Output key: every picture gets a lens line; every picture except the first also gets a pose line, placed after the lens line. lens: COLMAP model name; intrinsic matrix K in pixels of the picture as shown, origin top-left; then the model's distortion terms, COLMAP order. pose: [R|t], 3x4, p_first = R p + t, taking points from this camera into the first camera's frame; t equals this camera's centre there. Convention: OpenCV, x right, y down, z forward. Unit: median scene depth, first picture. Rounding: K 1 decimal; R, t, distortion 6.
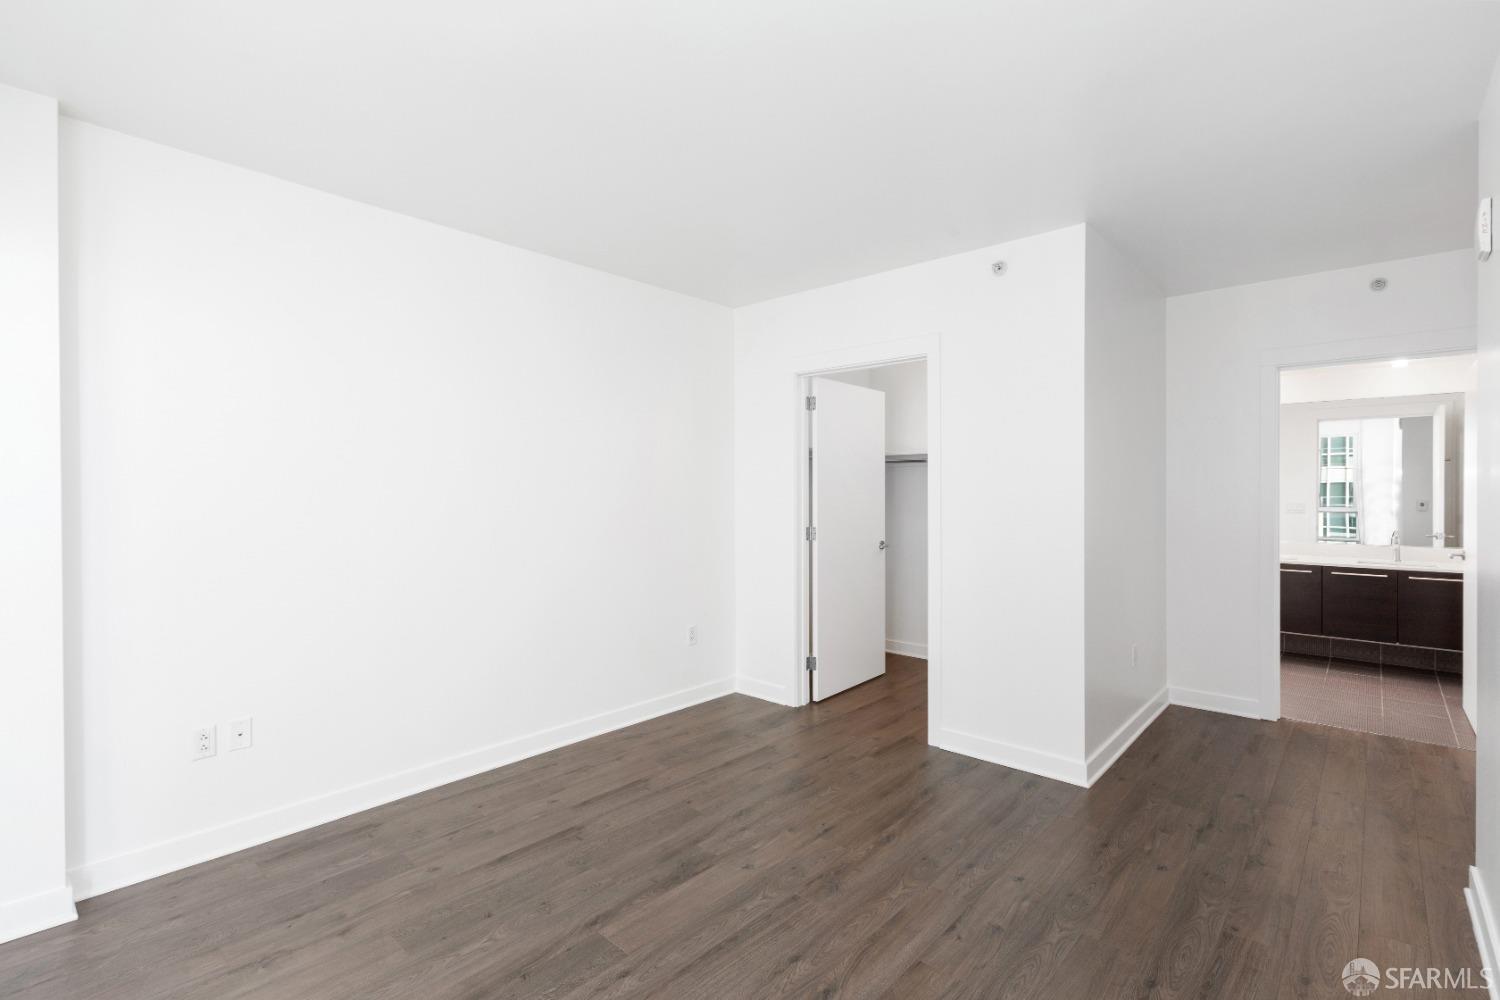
lens RADIAL K [[686.8, 0, 770.8], [0, 686.8, 492.0], [0, 0, 1]] dist [0.004438, -0.002536]
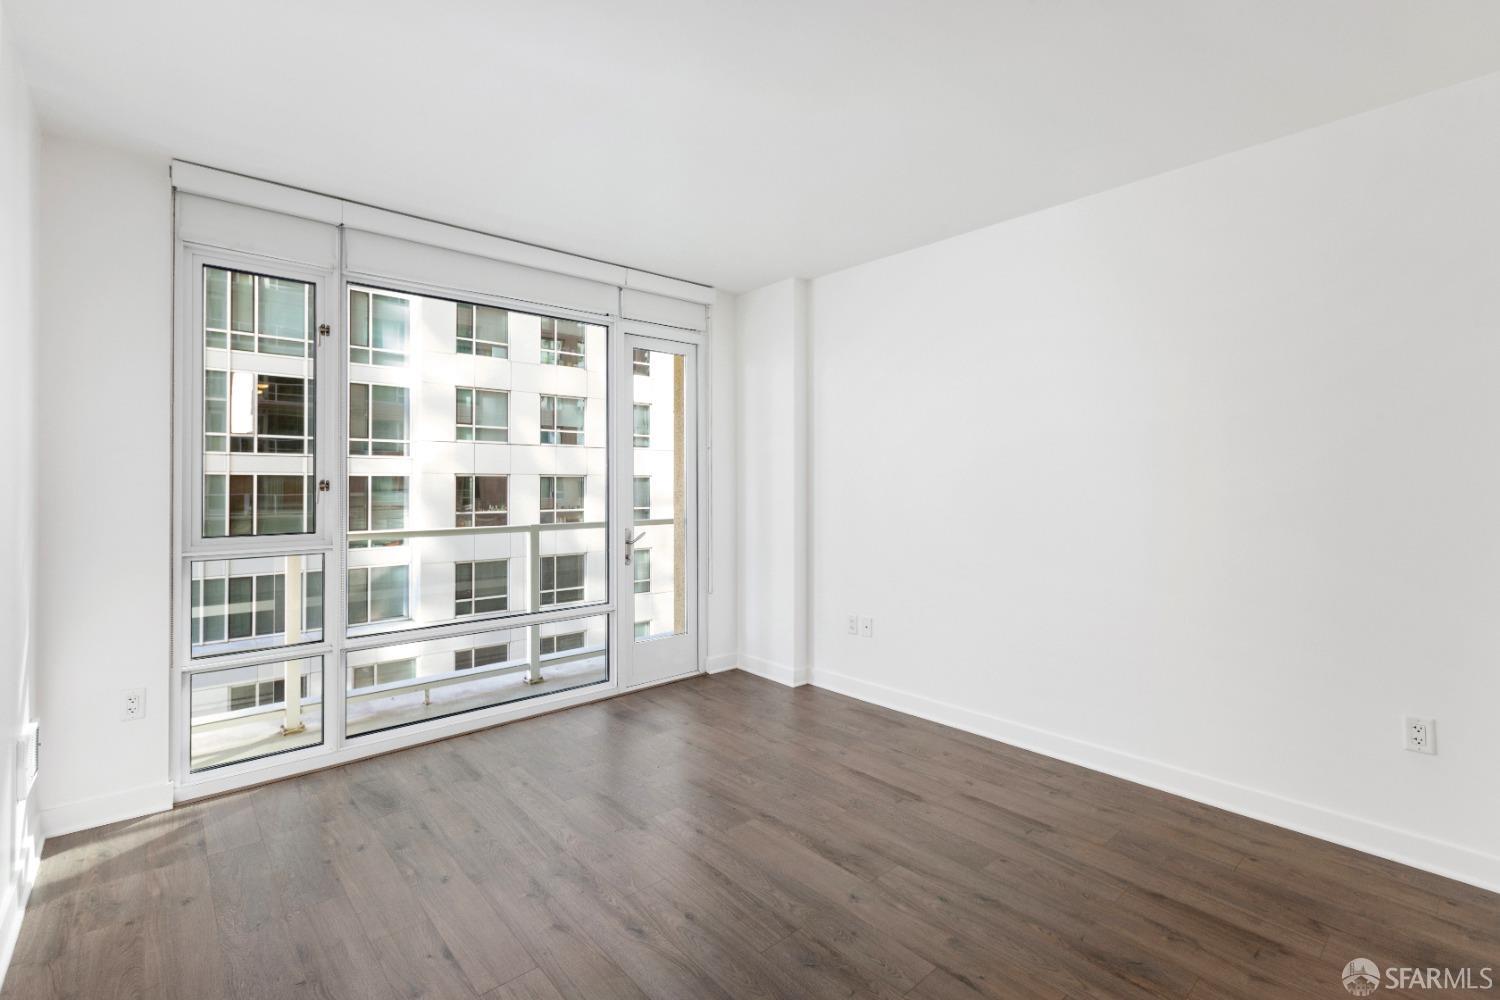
lens RADIAL K [[686.8, 0, 756.6], [0, 686.8, 481.0], [0, 0, 1]] dist [0.004438, -0.002536]
pose [[-0.124112, -0.001205, -0.992267, 0.767823], [-0.002423, 0.999997, -0.000911, 0.023484], [0.992265, 0.002291, -0.124115, 0.906111]]
